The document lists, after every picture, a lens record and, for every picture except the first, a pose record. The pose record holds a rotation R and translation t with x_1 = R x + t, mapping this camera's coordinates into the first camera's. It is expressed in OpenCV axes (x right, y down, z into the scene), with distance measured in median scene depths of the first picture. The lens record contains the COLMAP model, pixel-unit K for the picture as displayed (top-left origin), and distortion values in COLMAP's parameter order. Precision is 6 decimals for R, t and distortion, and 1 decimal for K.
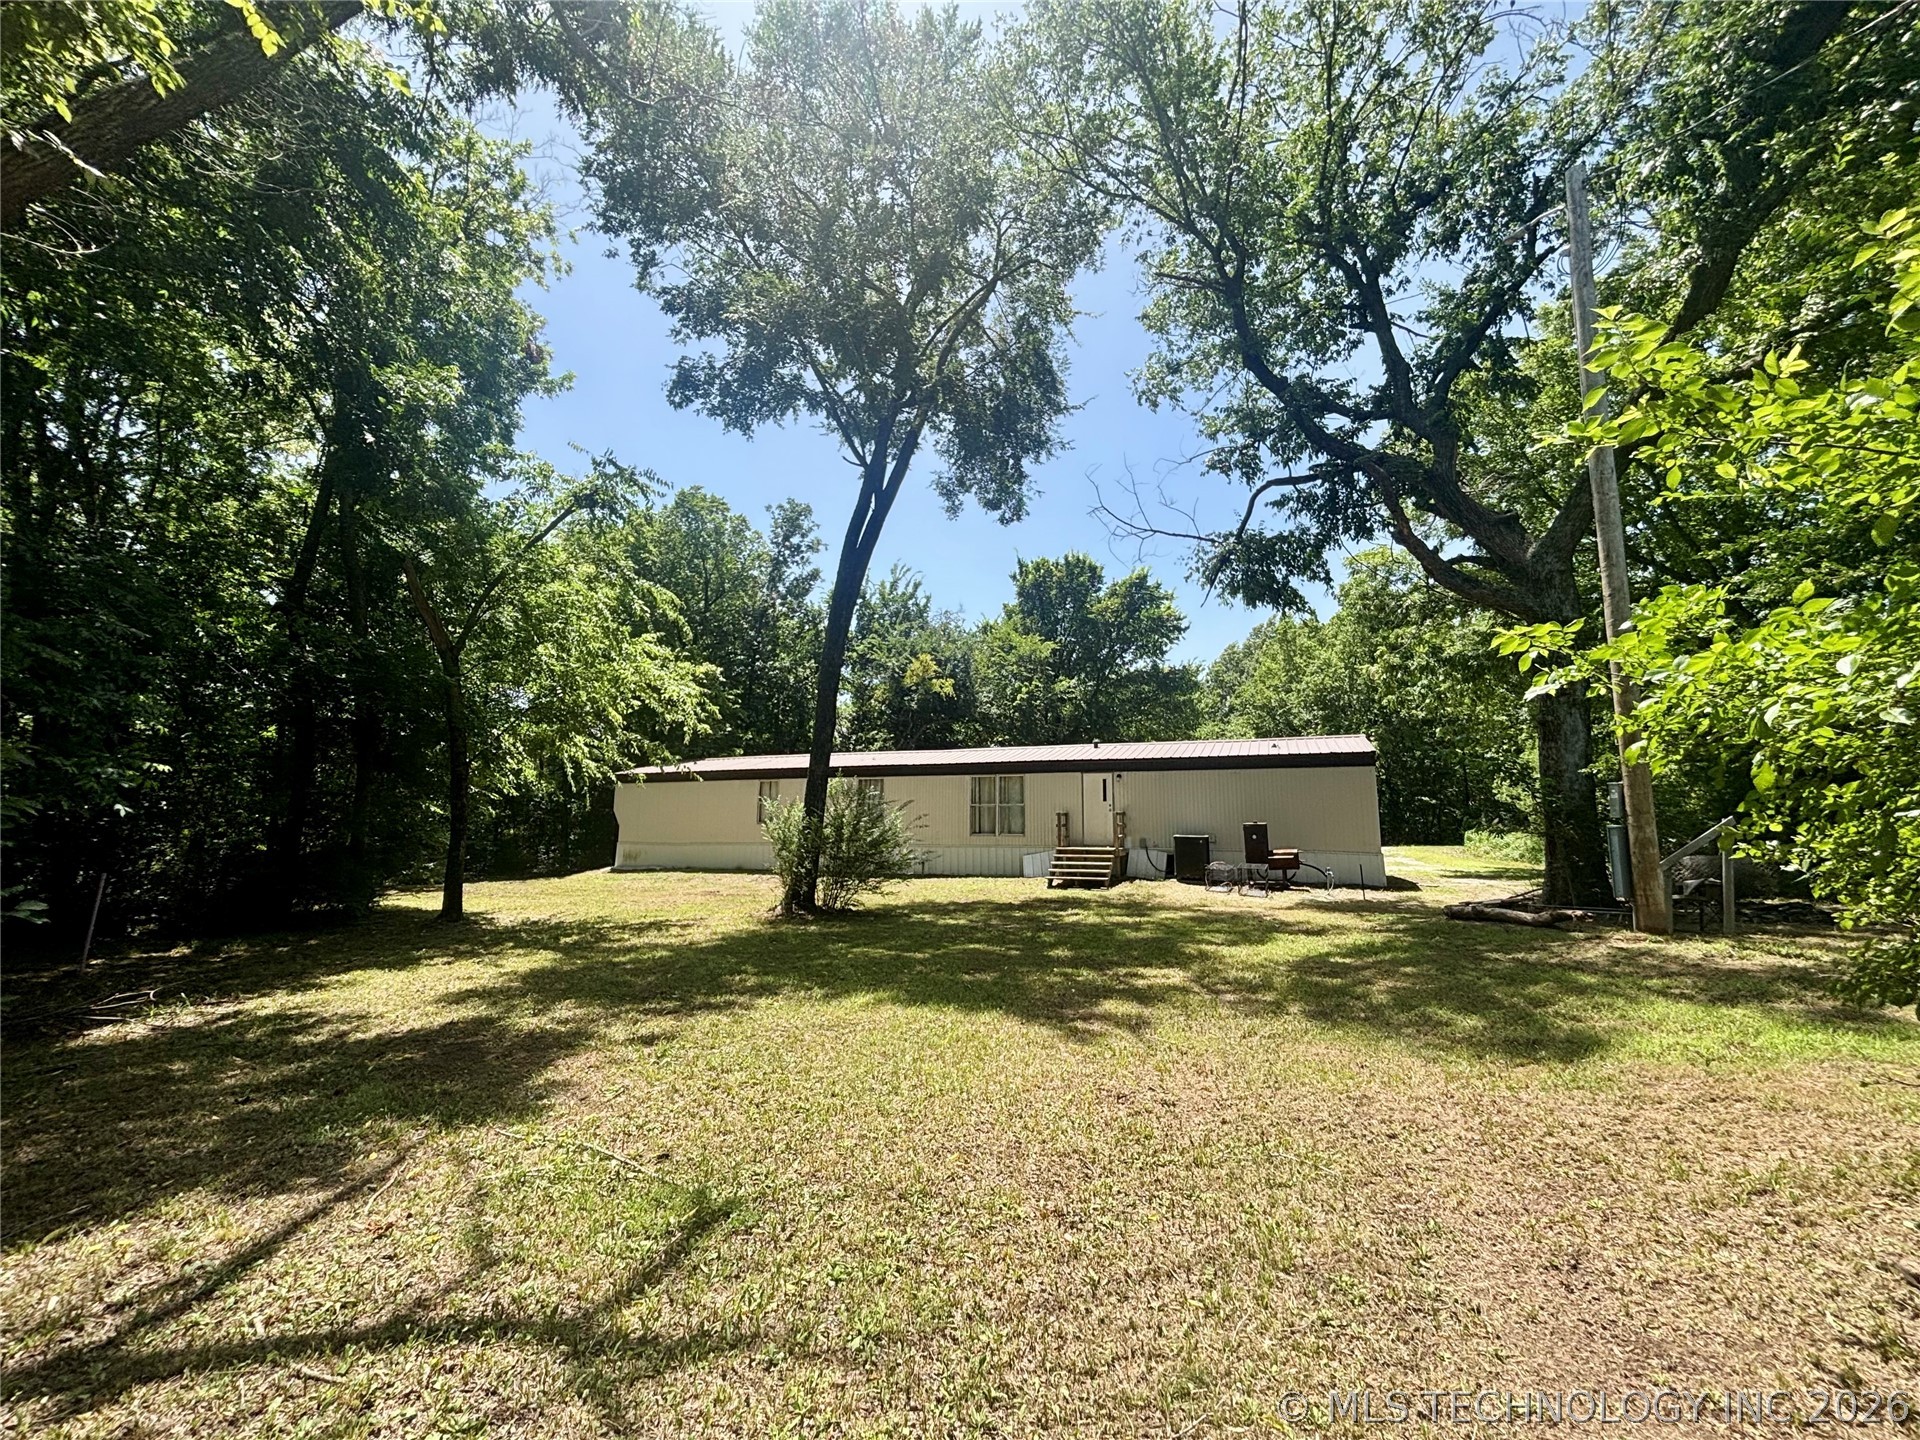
lens RADIAL K [[773.4, 0, 953.3], [0, 773.4, 725.2], [0, 0, 1]] dist [-0.000742, 0.000199]
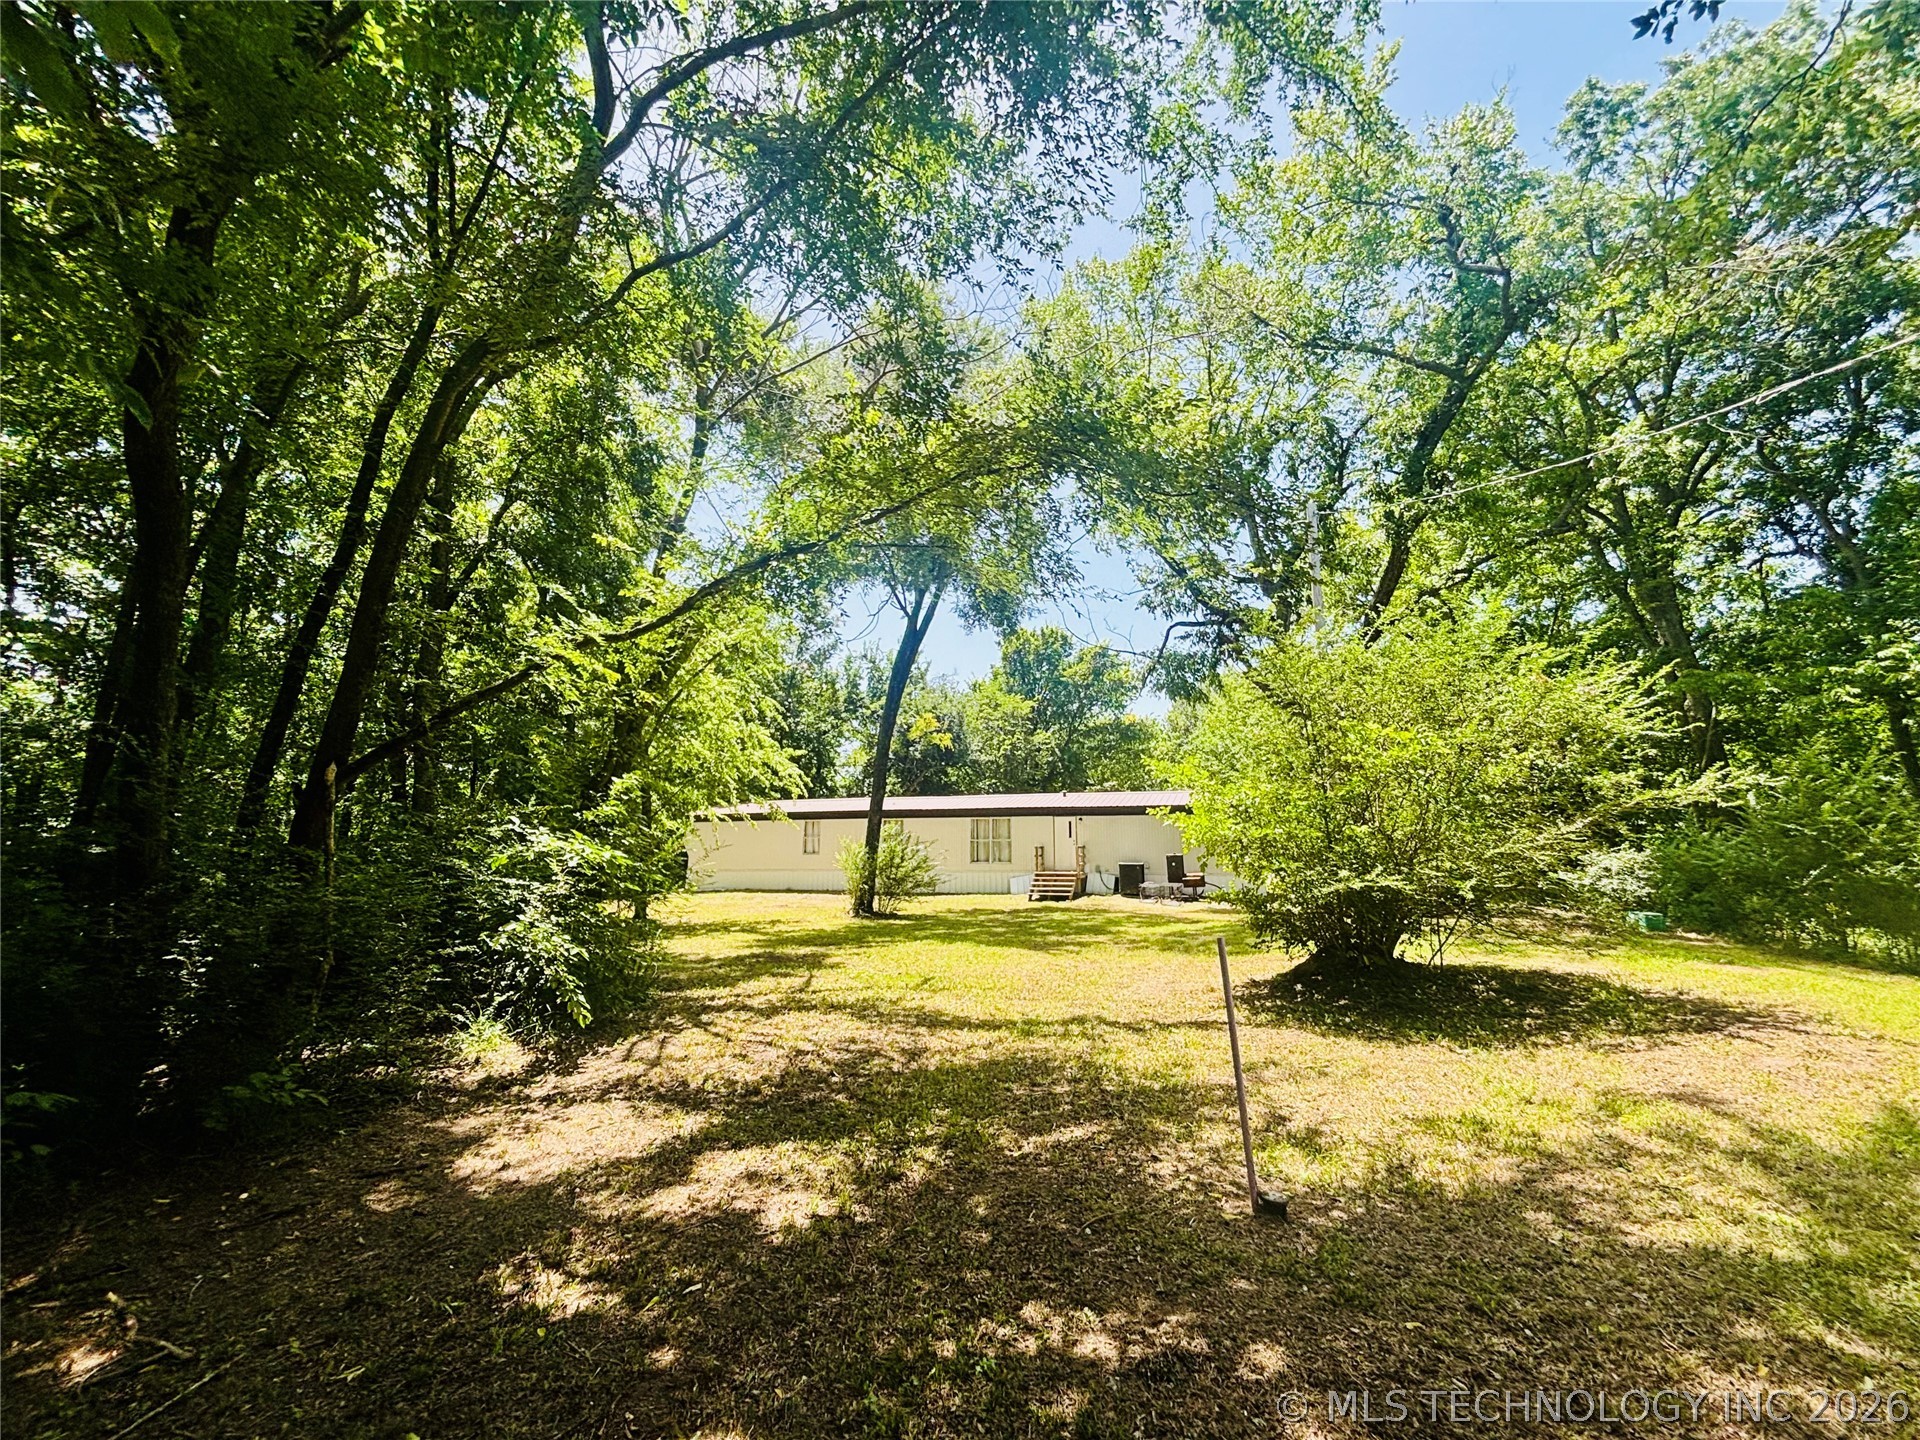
lens RADIAL K [[773.4, 0, 964.6], [0, 773.4, 714.3], [0, 0, 1]] dist [-0.000742, 0.000199]
pose [[0.999084, 0.005763, 0.042400, -0.047472], [-0.003756, 0.998875, -0.047265, -0.052827], [-0.042625, 0.047062, 0.997982, -0.352863]]
